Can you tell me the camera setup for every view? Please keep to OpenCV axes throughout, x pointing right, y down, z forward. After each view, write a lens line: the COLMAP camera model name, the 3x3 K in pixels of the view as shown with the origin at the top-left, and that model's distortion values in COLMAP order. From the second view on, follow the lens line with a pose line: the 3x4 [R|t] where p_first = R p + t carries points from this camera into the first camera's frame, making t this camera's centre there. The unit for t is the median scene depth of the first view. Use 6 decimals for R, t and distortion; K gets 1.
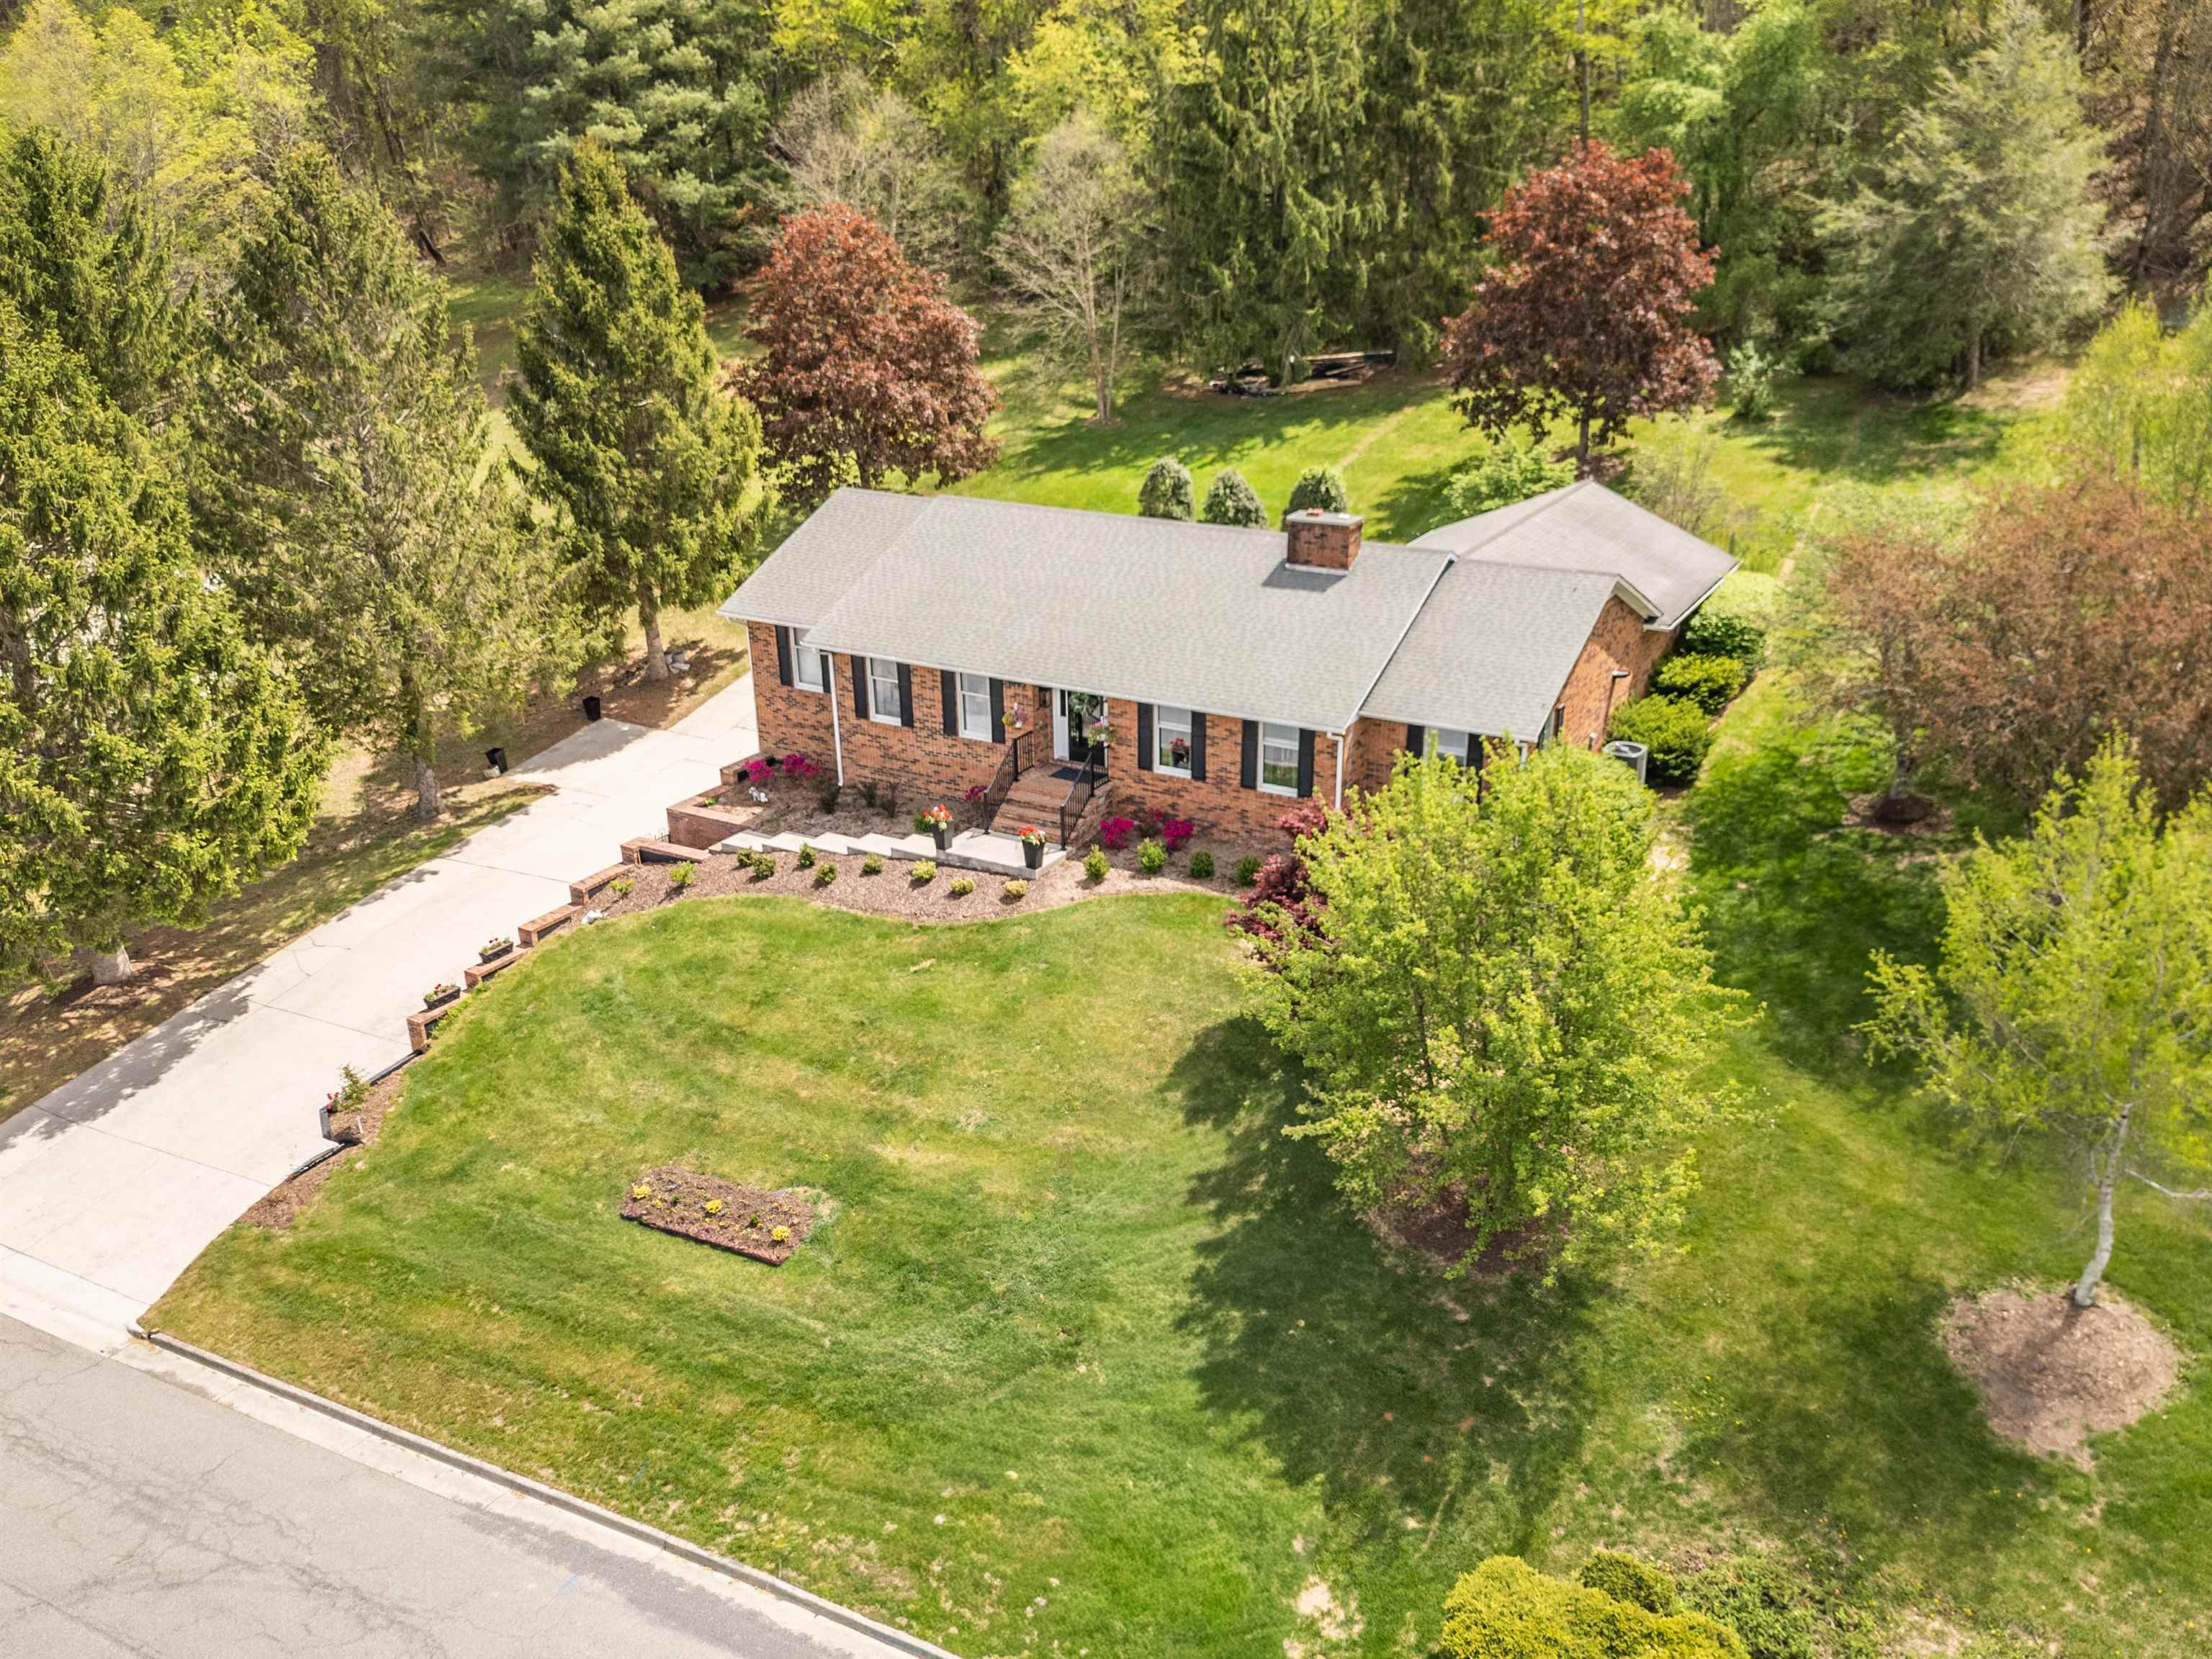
lens RADIAL K [[1835.6, 0, 1158.6], [0, 1835.6, 881.5], [0, 0, 1]] dist [0.037573, -0.002322]
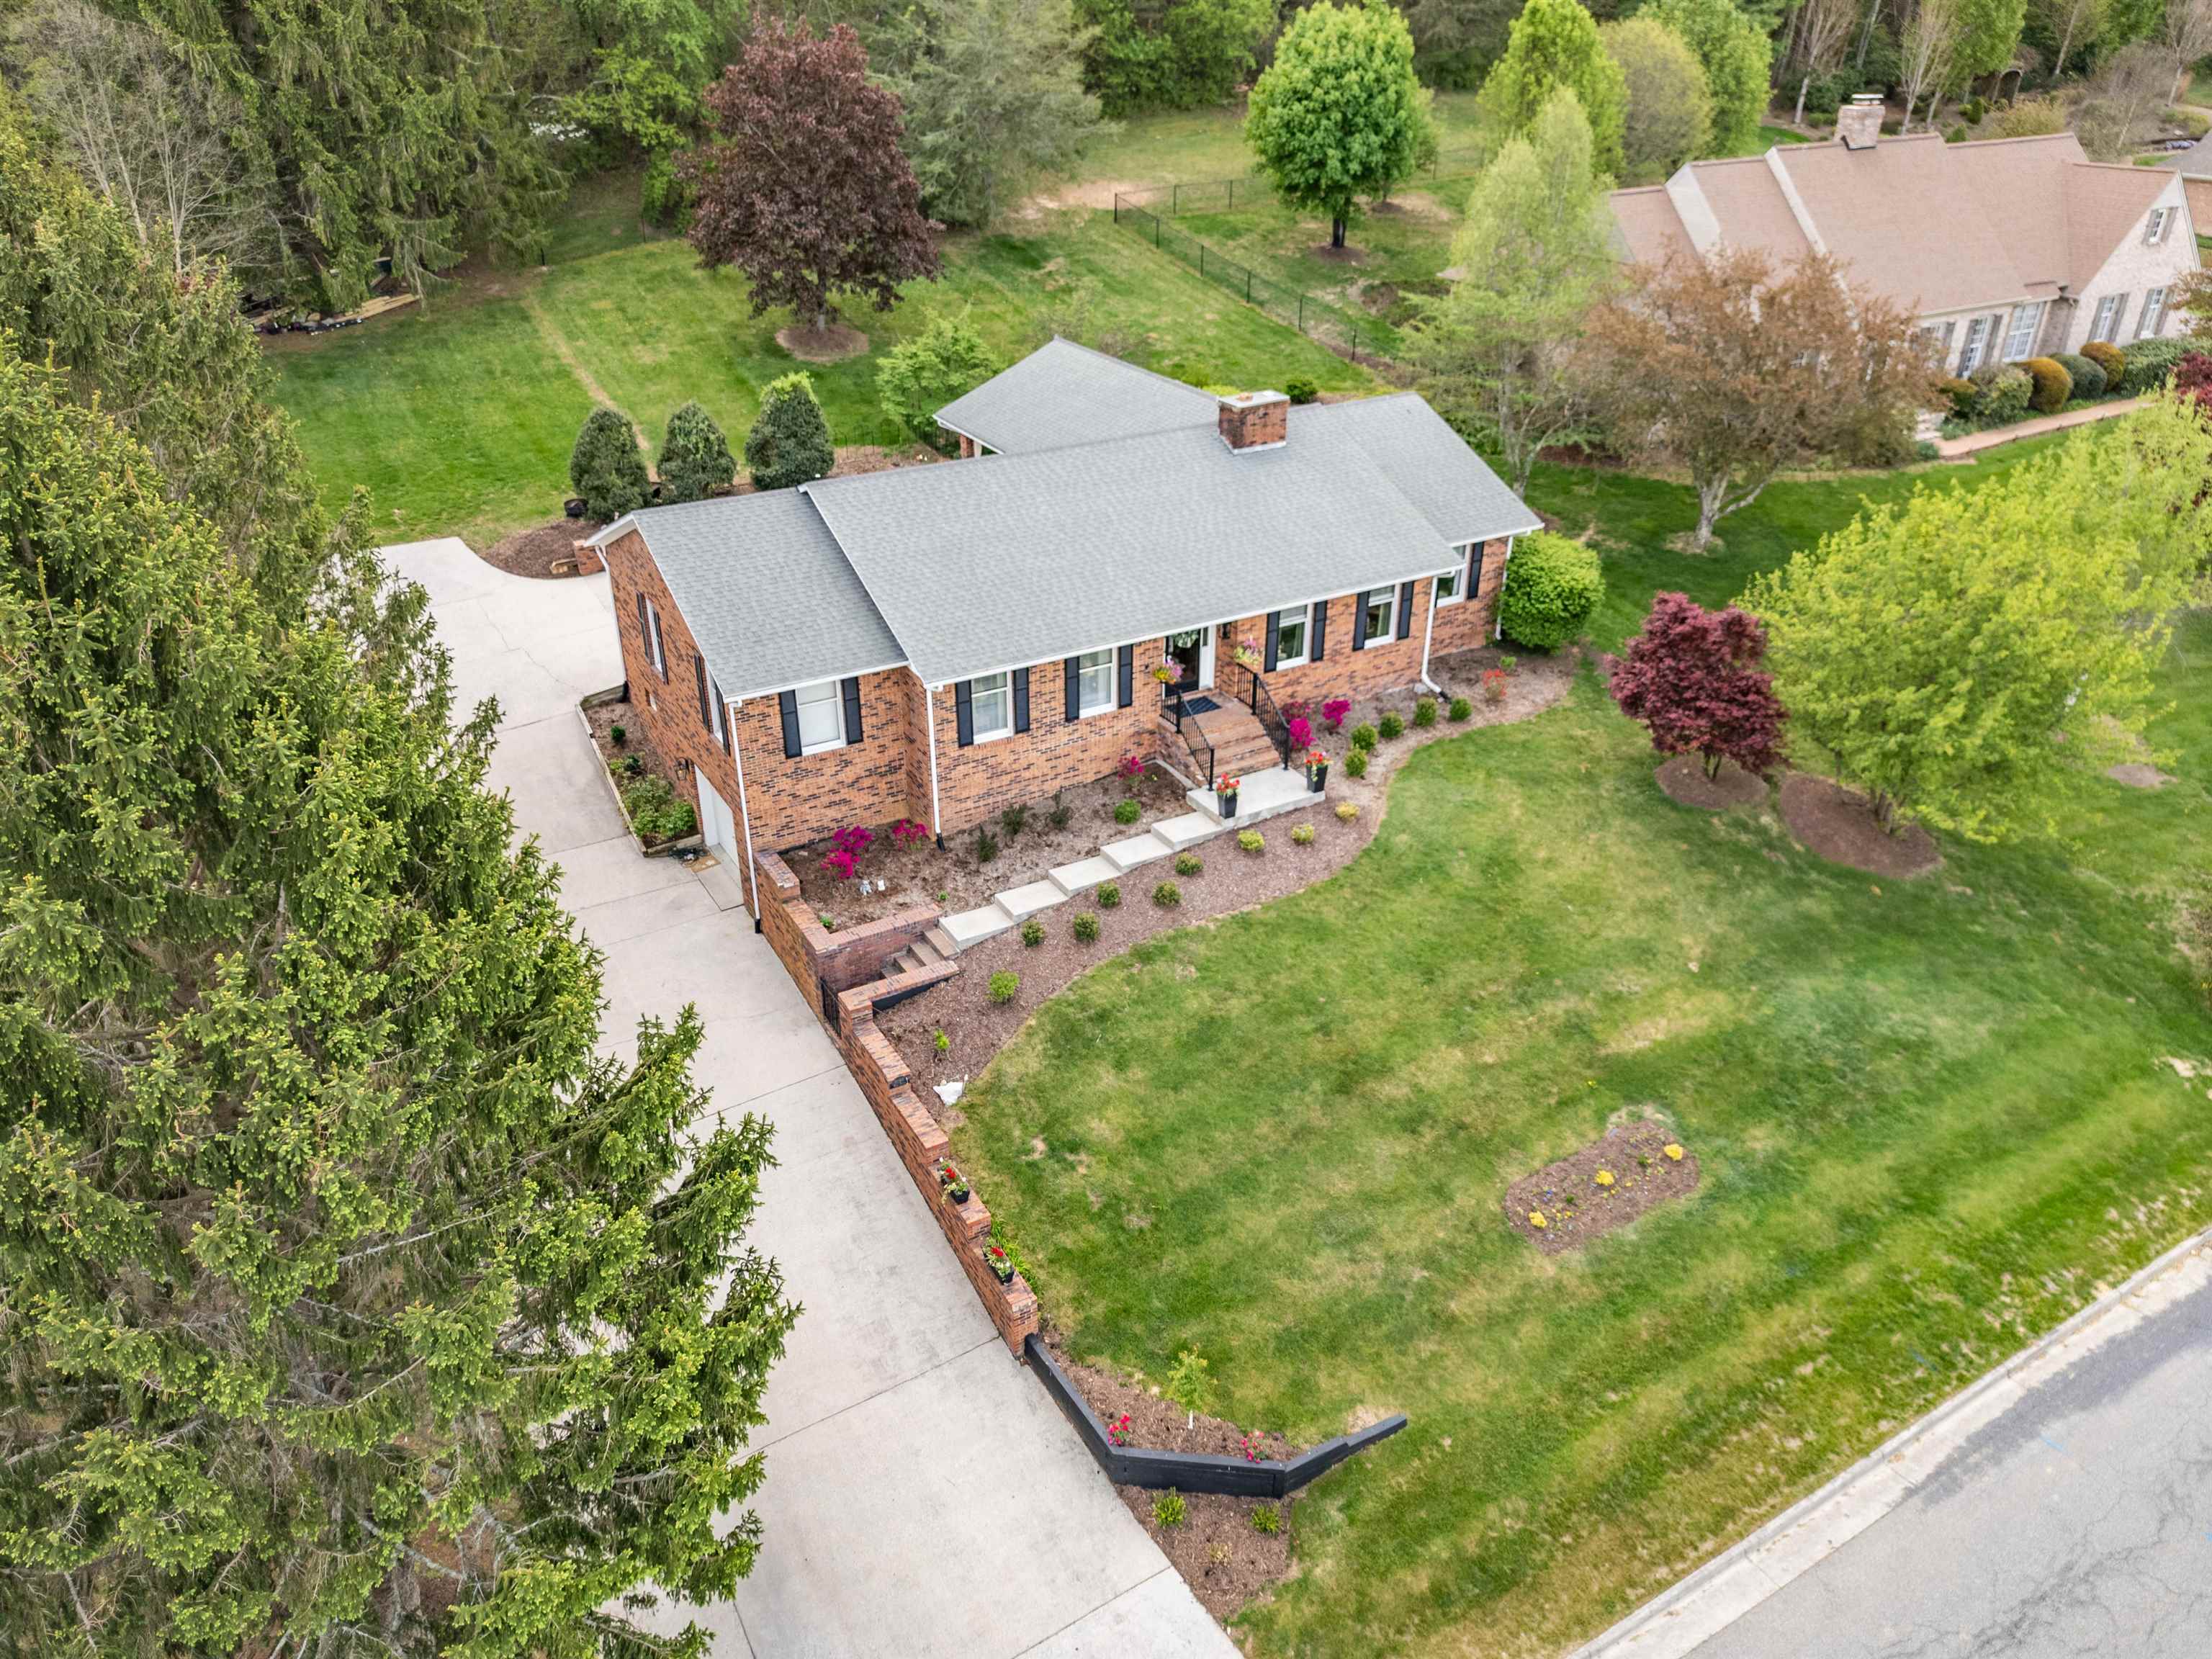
lens RADIAL K [[1561.4, 0, 1106.0], [0, 1561.4, 829.5], [0, 0, 1]] dist [0.055839, -0.059141]
pose [[0.519488, -0.415894, 0.746434, -0.755769], [0.329922, 0.903441, 0.273762, -0.253943], [-0.788215, 0.104049, 0.606540, 0.547000]]
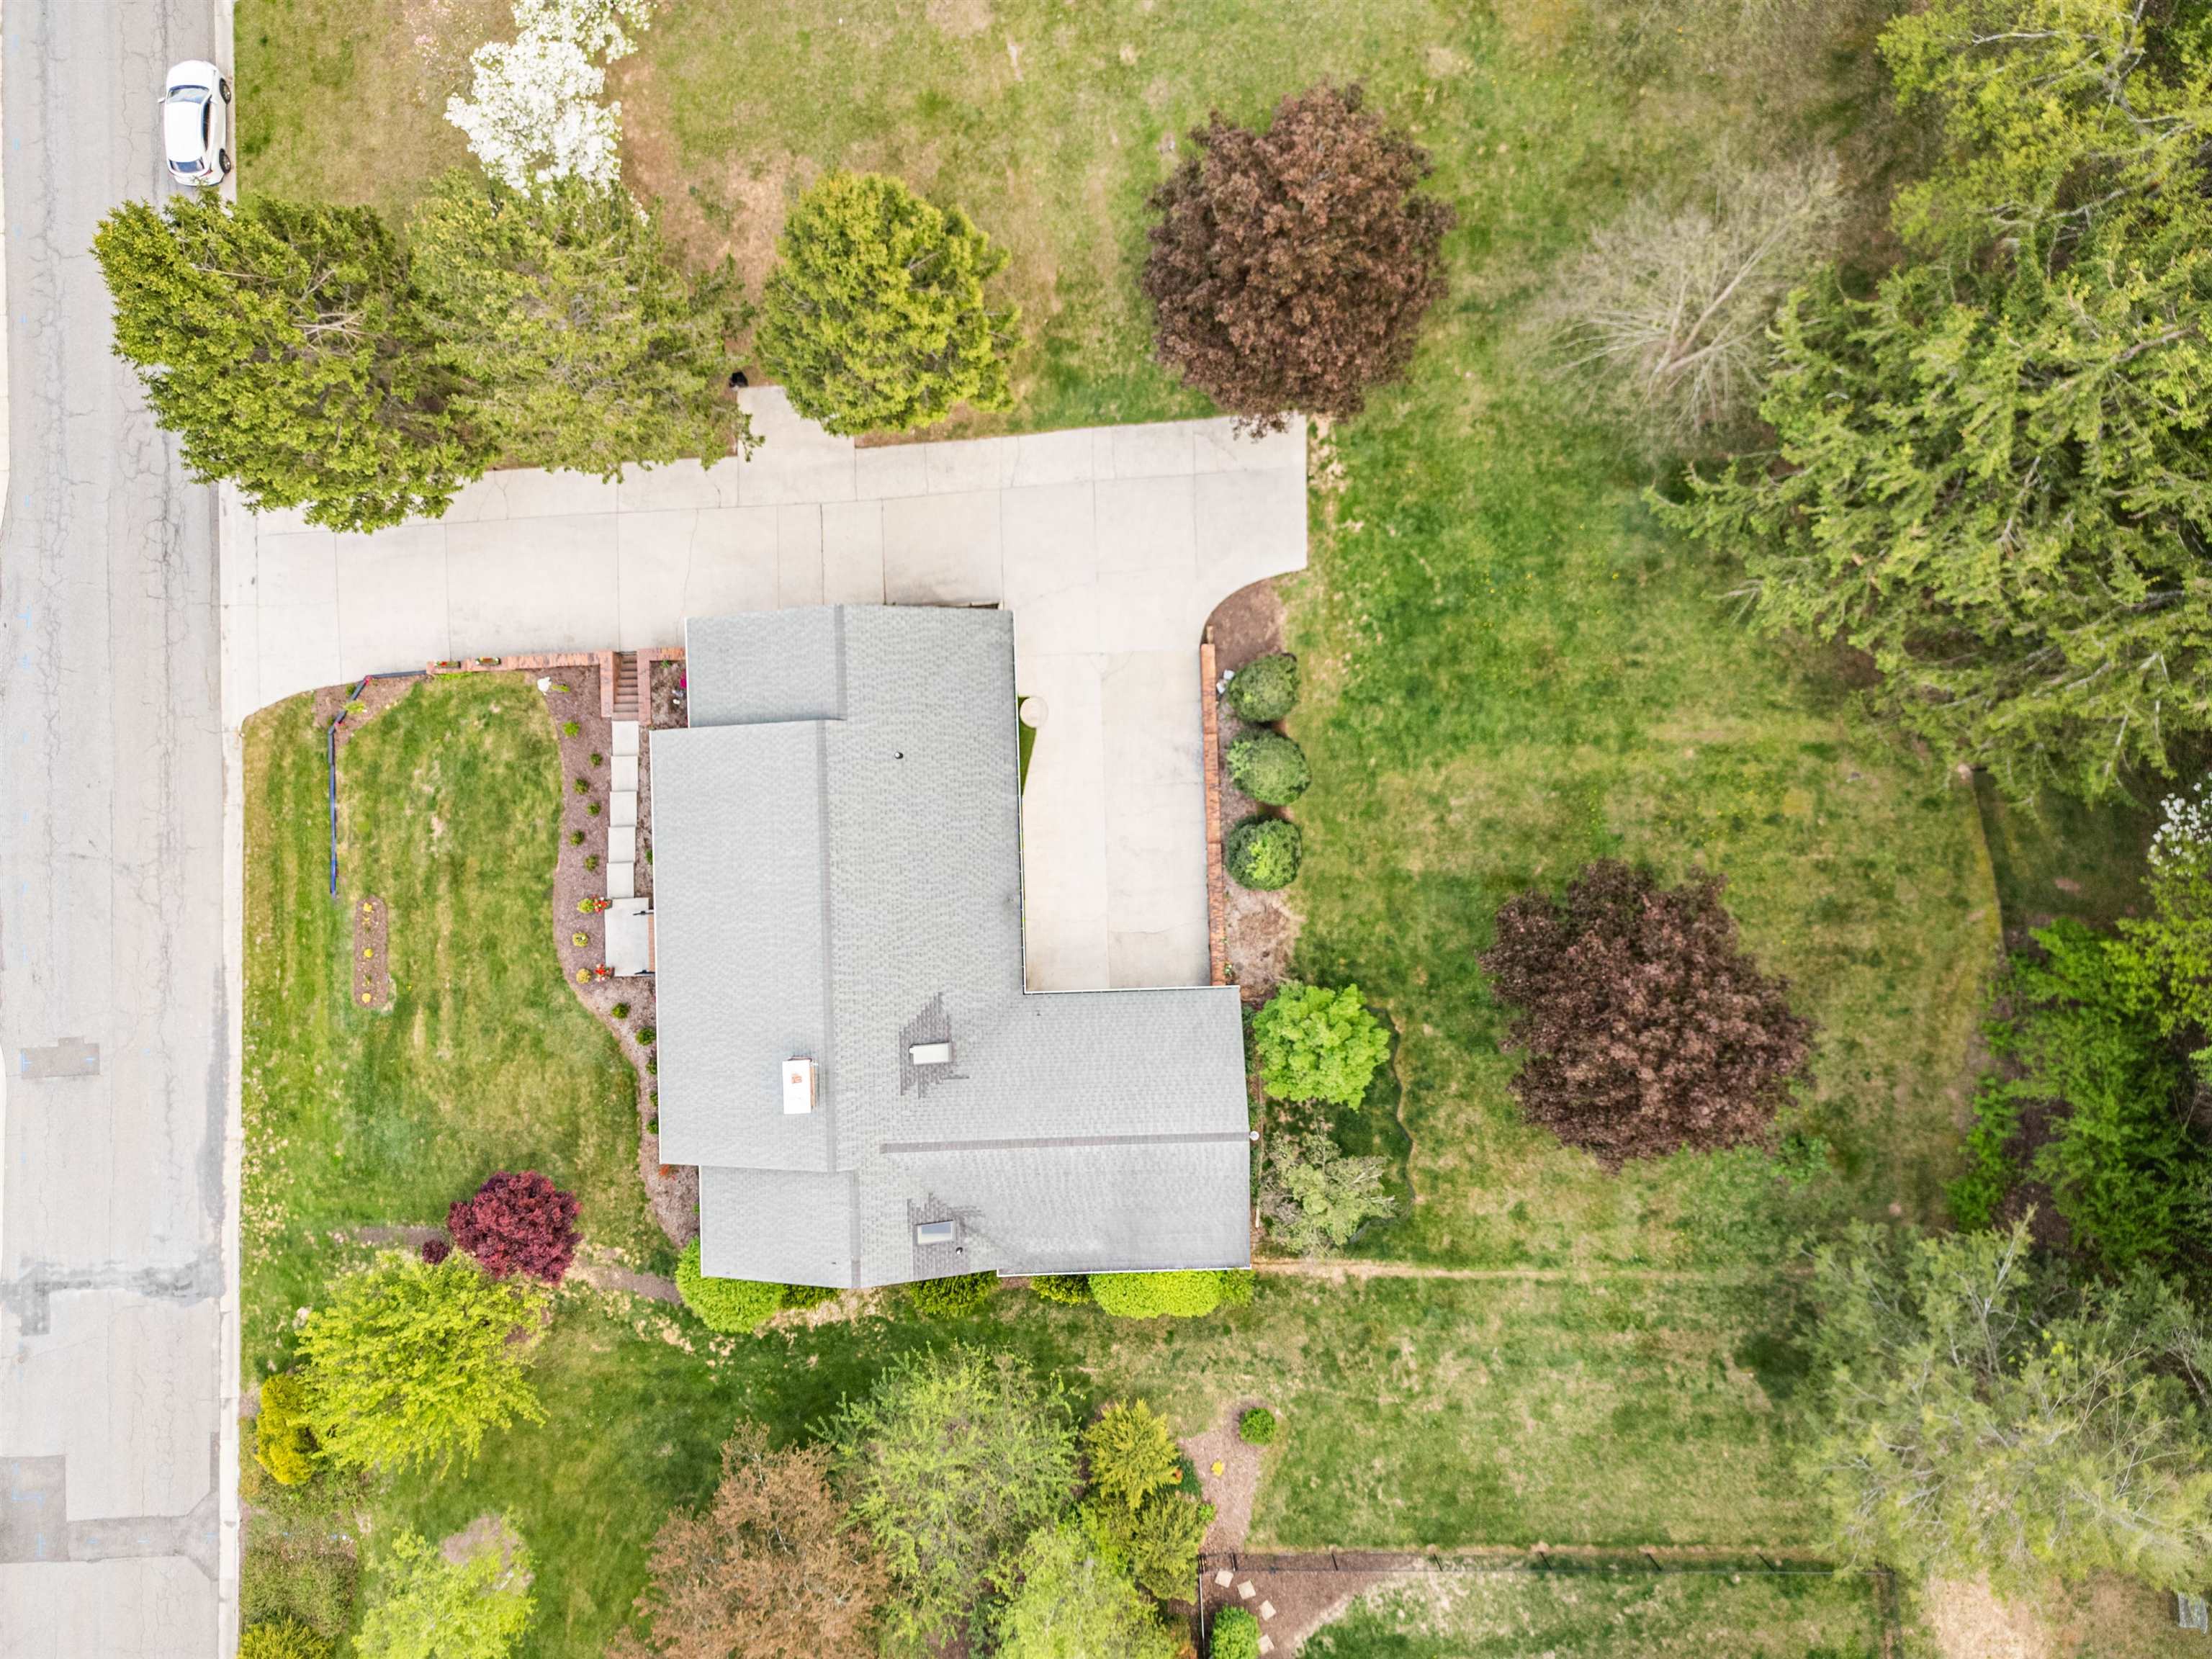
lens RADIAL K [[1561.4, 0, 1106.0], [0, 1561.4, 829.5], [0, 0, 1]] dist [0.055839, -0.059141]
pose [[0.499903, 0.865902, -0.017629, 0.062215], [-0.330083, 0.209304, 0.920455, -1.386020], [0.800713, -0.454319, 0.390451, 0.834129]]
